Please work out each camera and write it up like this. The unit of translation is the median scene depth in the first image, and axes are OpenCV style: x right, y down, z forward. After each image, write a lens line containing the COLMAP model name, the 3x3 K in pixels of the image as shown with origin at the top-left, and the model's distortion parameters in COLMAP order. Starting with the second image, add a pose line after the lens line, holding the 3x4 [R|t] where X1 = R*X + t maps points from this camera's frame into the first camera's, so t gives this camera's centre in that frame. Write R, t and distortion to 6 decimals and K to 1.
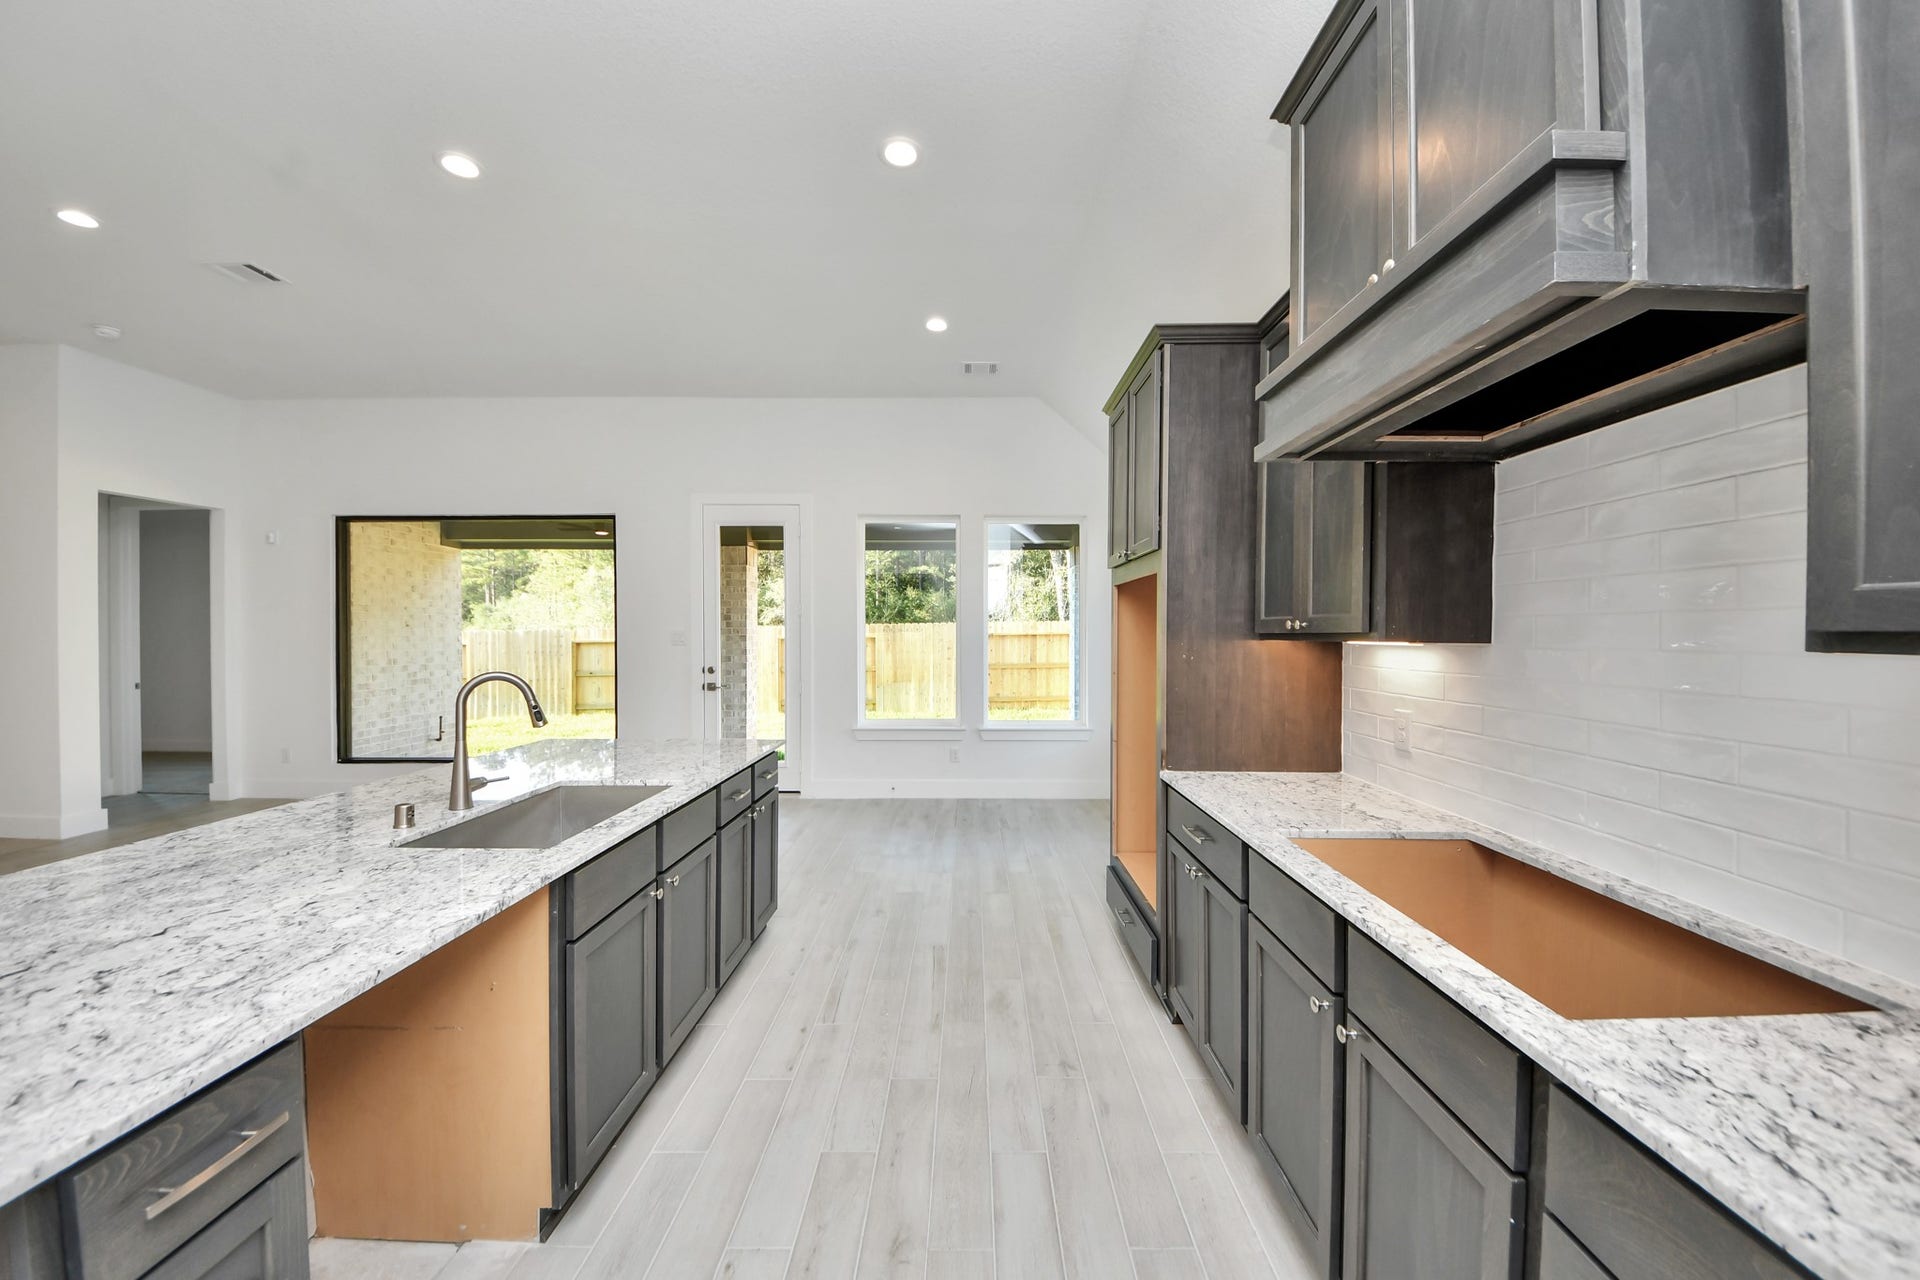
lens RADIAL K [[695.5, 0, 977.7], [0, 695.5, 638.5], [0, 0, 1]] dist [0.021036, -0.013228]
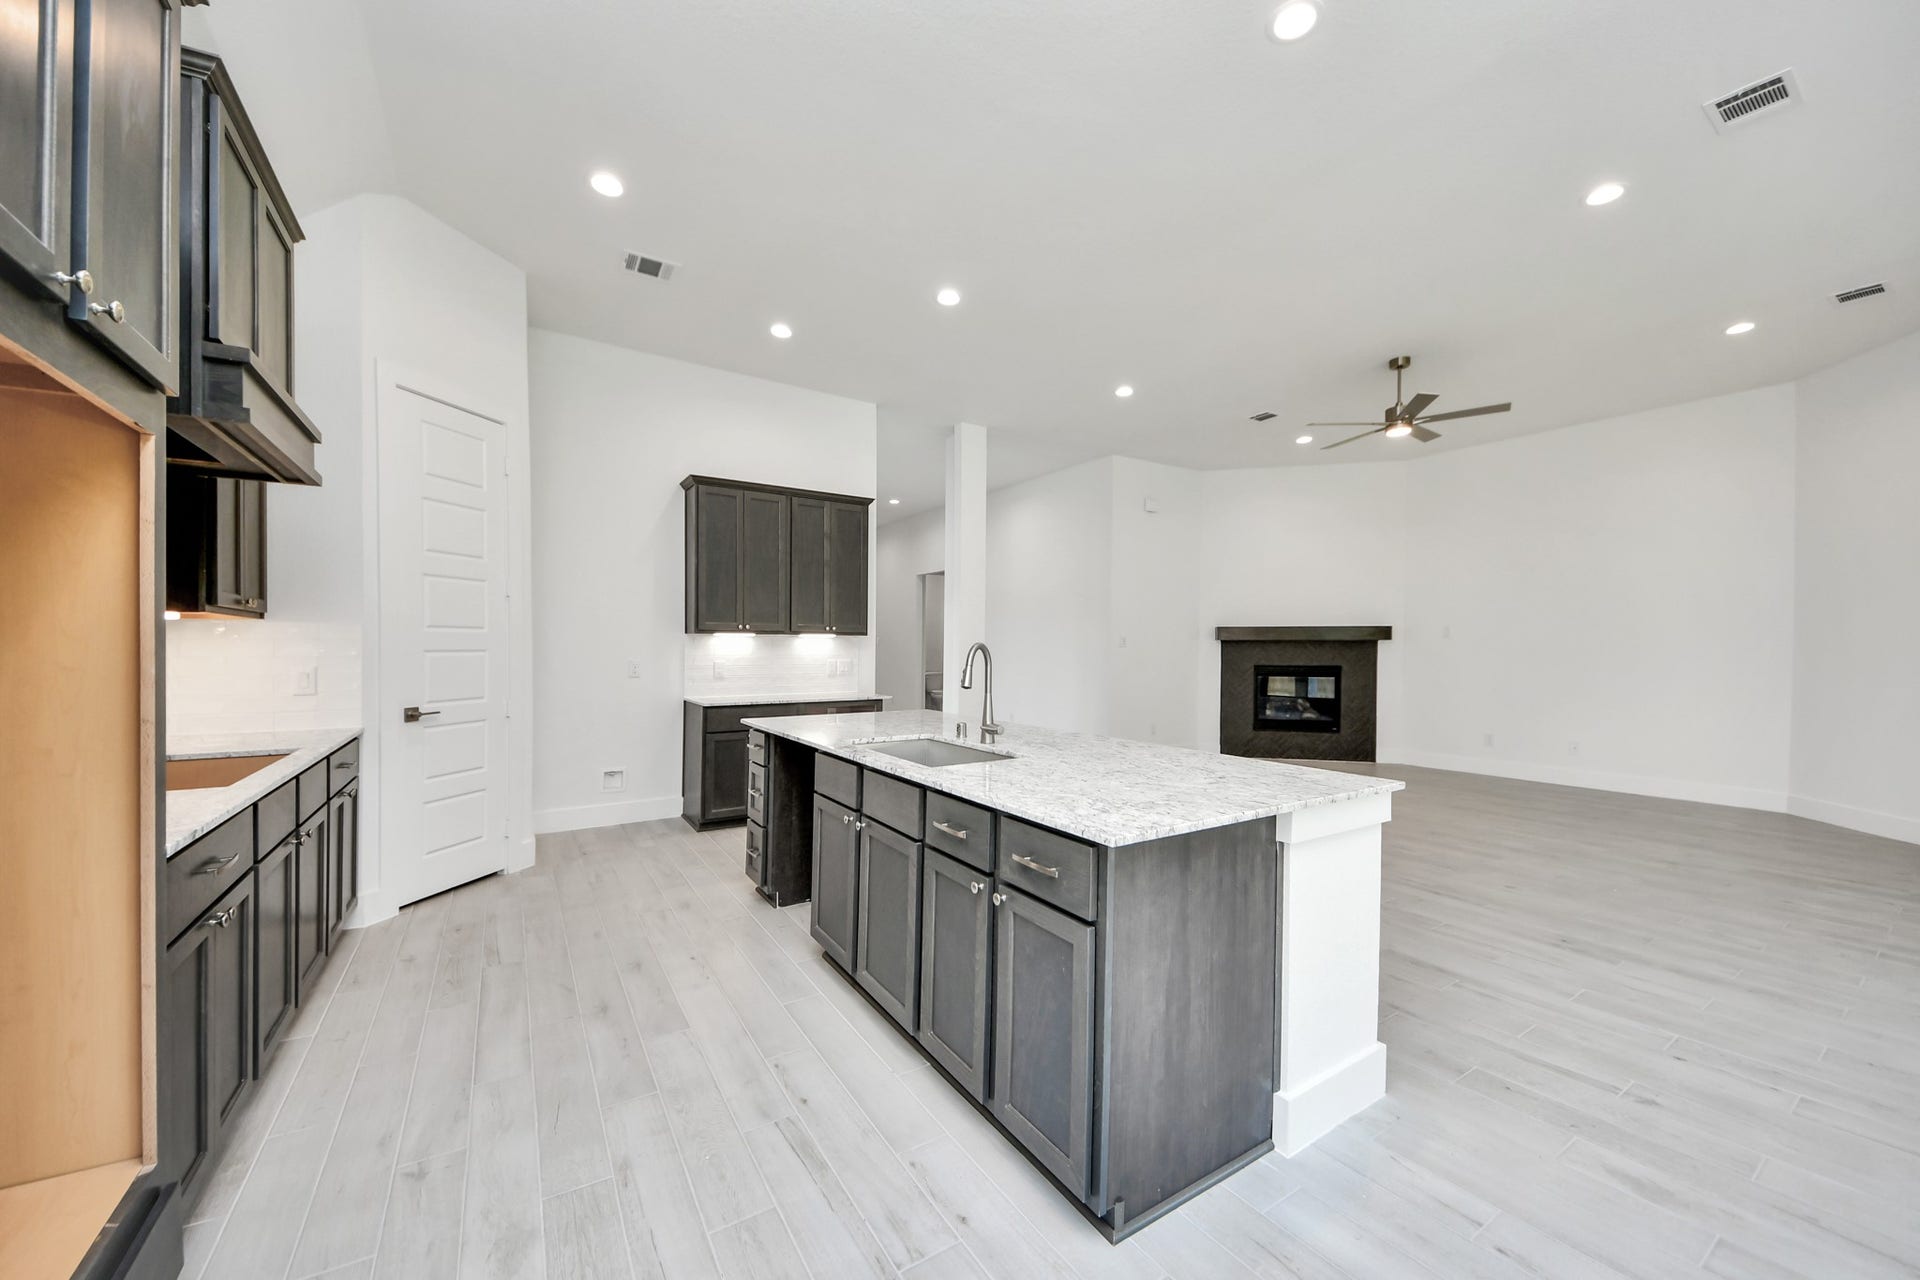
lens RADIAL K [[711.9, 0, 958.7], [0, 711.9, 654.1], [0, 0, 1]] dist [0.021096, -0.014438]
pose [[-0.851447, 0.003028, -0.524432, 0.011523], [-0.006410, 0.999849, 0.016180, 0.016919], [0.524402, 0.017138, -0.851299, 0.764669]]
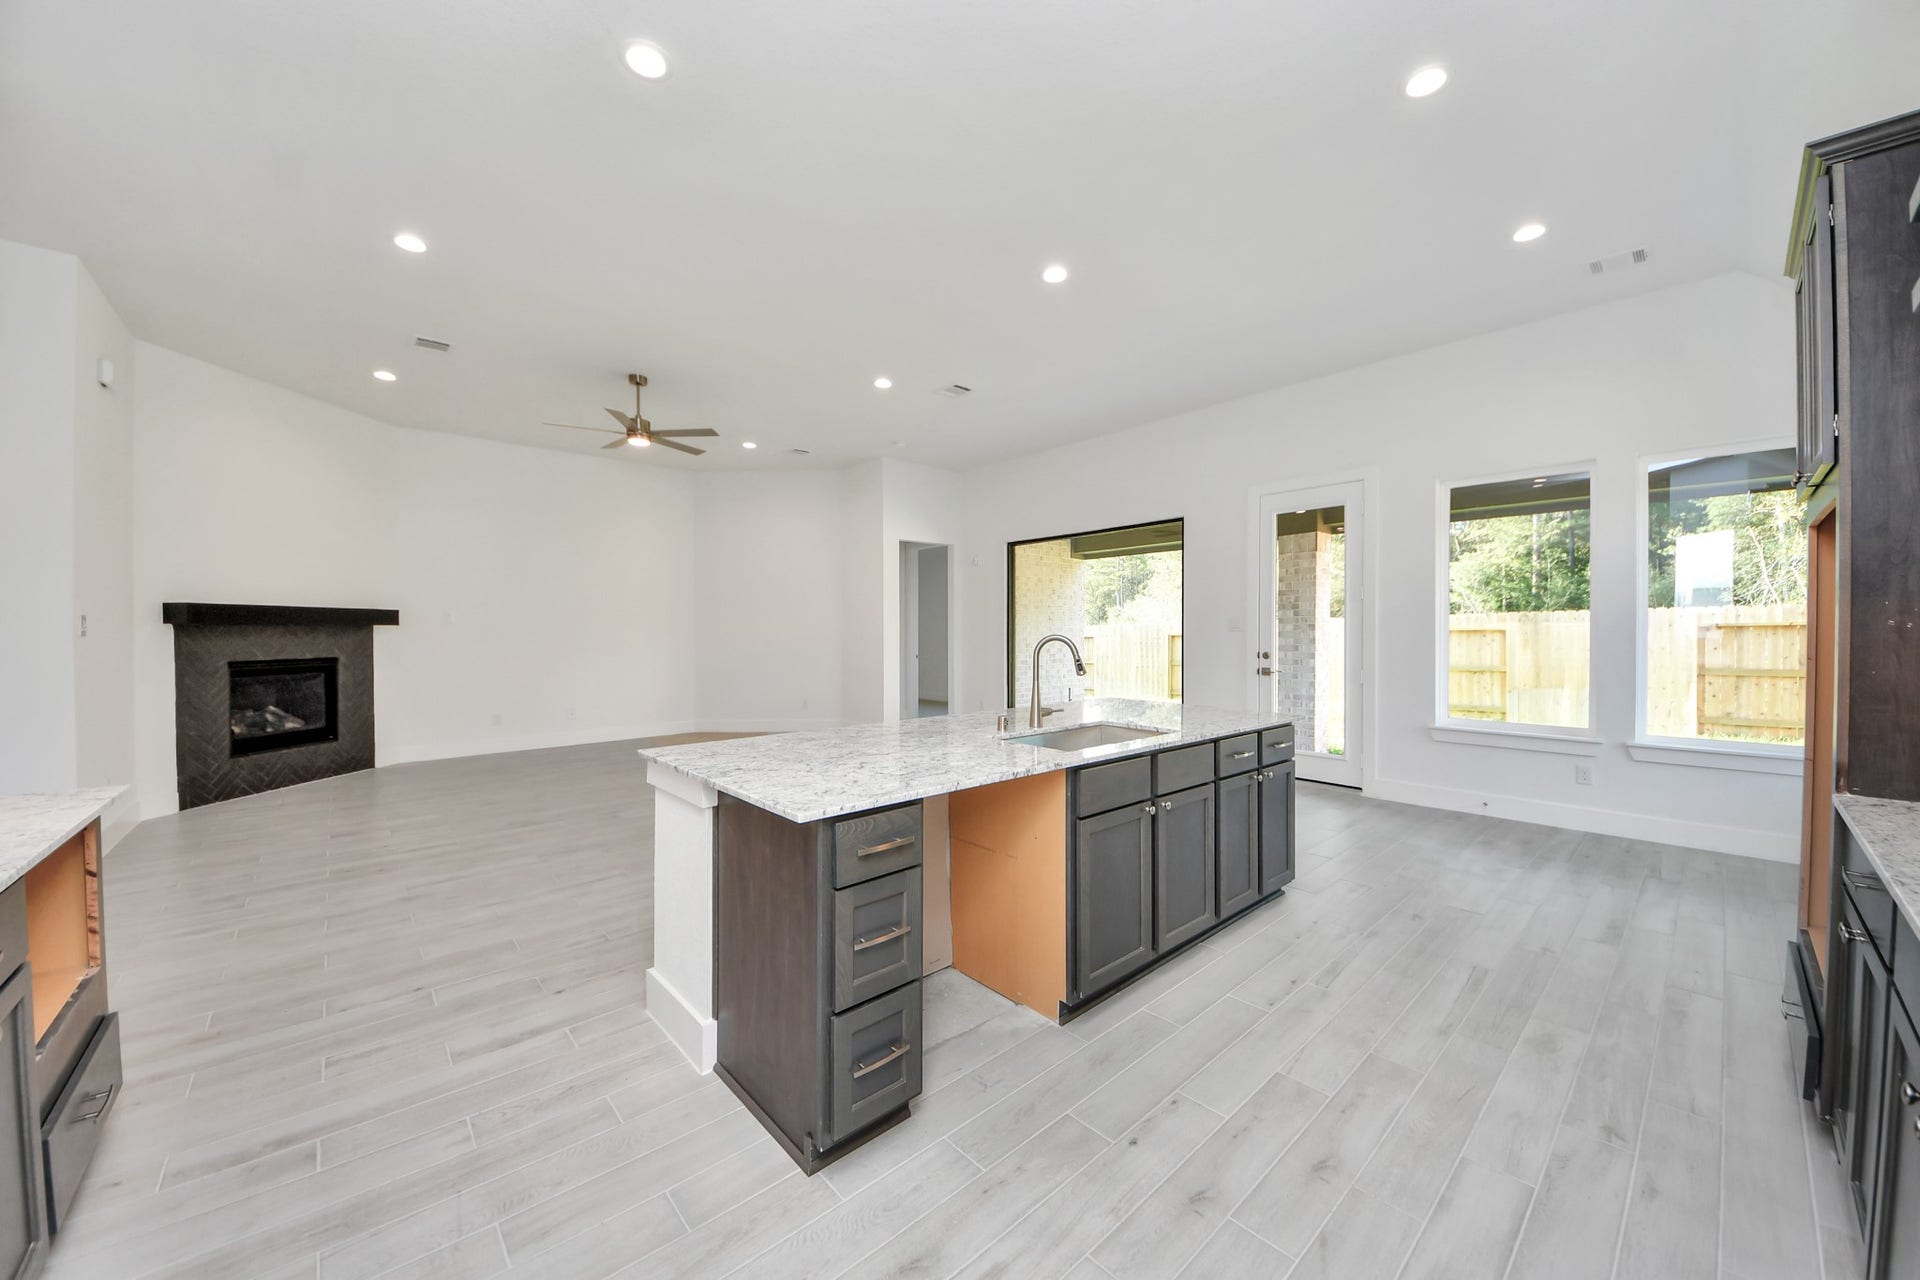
lens RADIAL K [[698.7, 0, 935.0], [0, 698.7, 636.6], [0, 0, 1]] dist [0.000363, -0.007704]
pose [[0.648985, 0.005563, -0.760781, 0.084463], [-0.005407, 0.999982, 0.002700, 0.017706], [0.760782, 0.002361, 0.649003, -0.038697]]
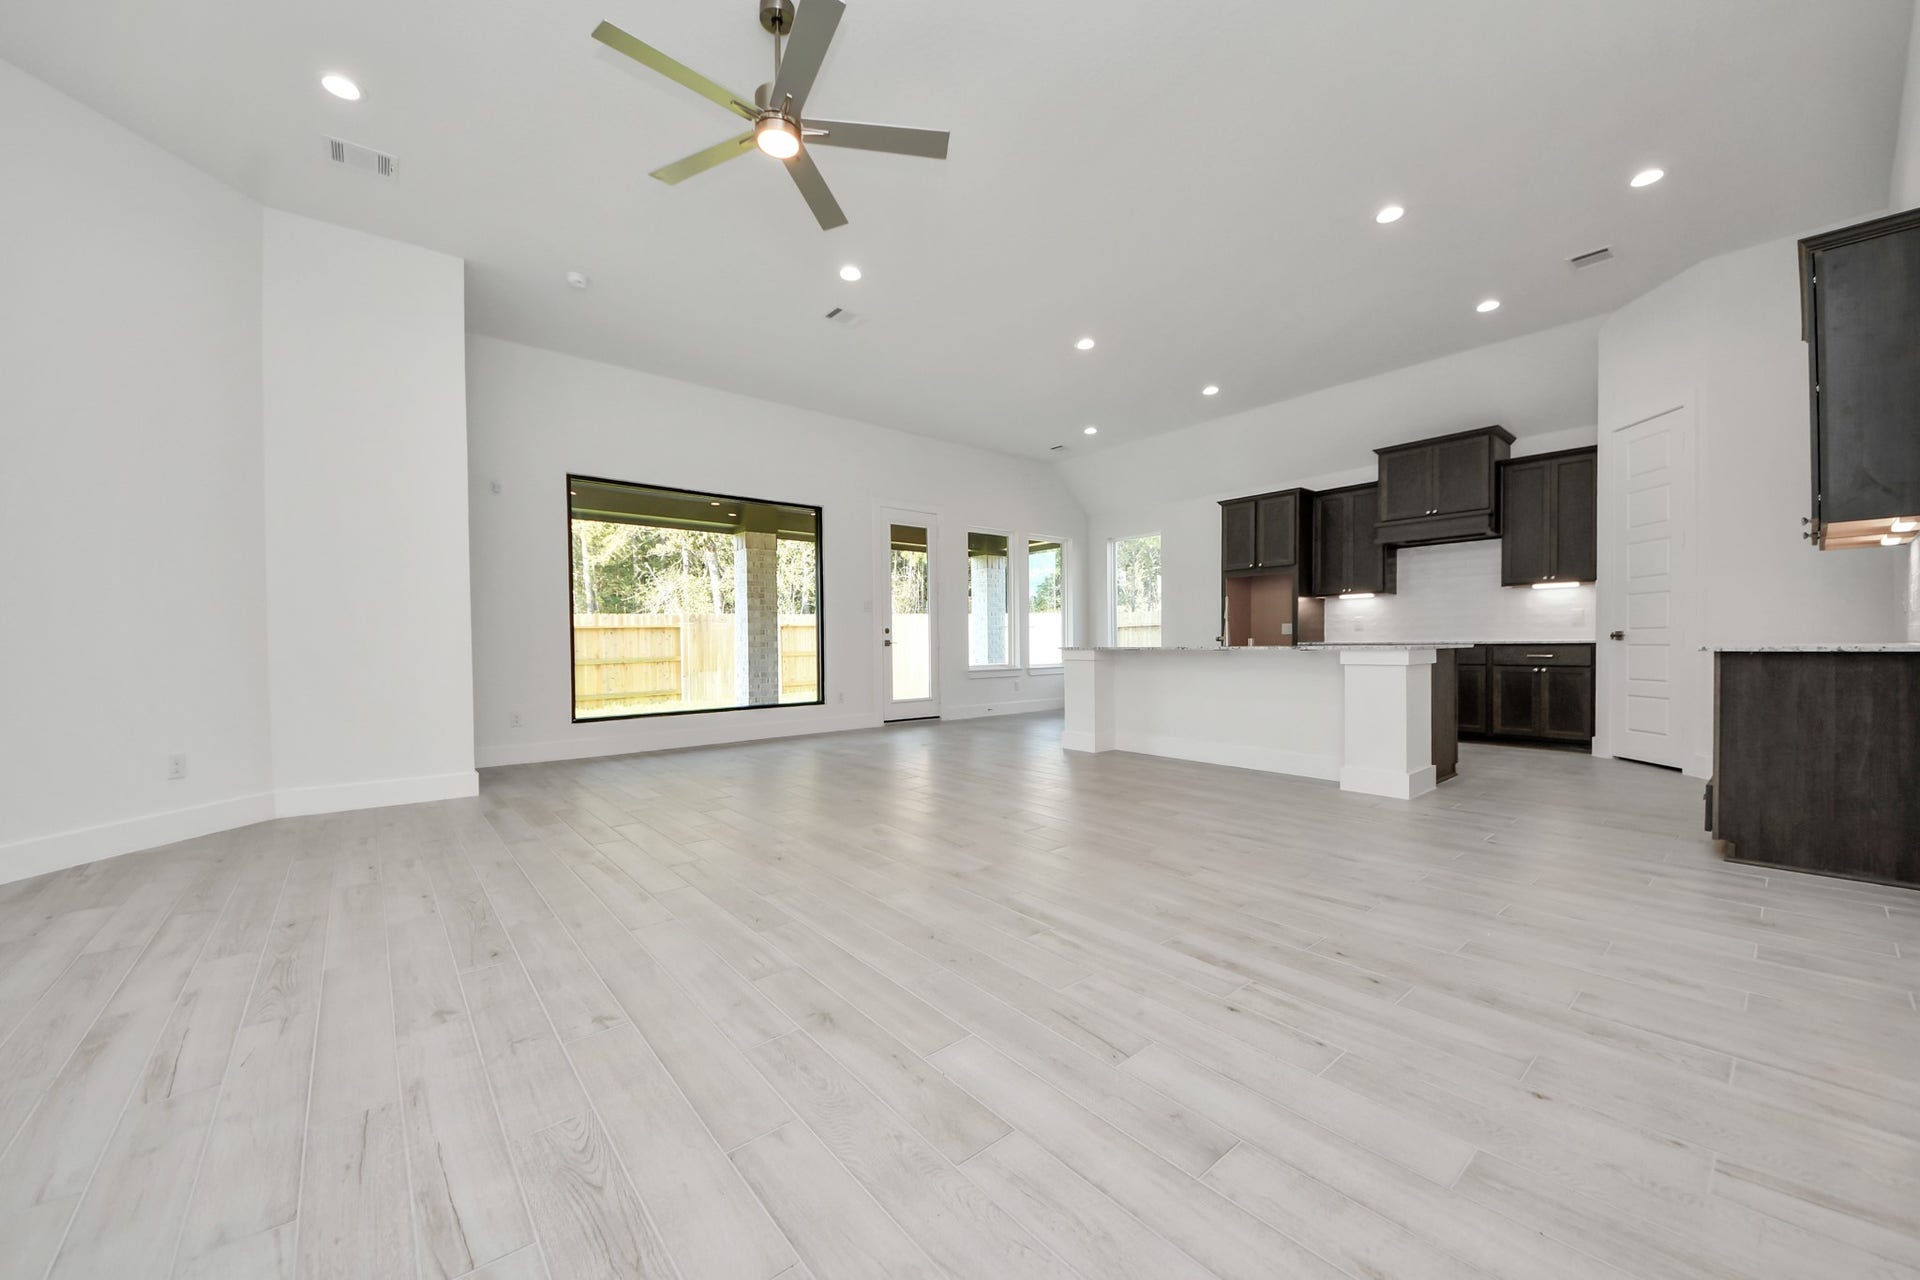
lens RADIAL K [[720.5, 0, 989.5], [0, 720.5, 647.1], [0, 0, 1]] dist [0.000549, -0.009319]
pose [[0.756907, -0.010464, 0.653439, -1.143998], [0.015385, 0.999880, -0.001810, 0.083028], [-0.653342, 0.011423, 0.756977, -0.176125]]
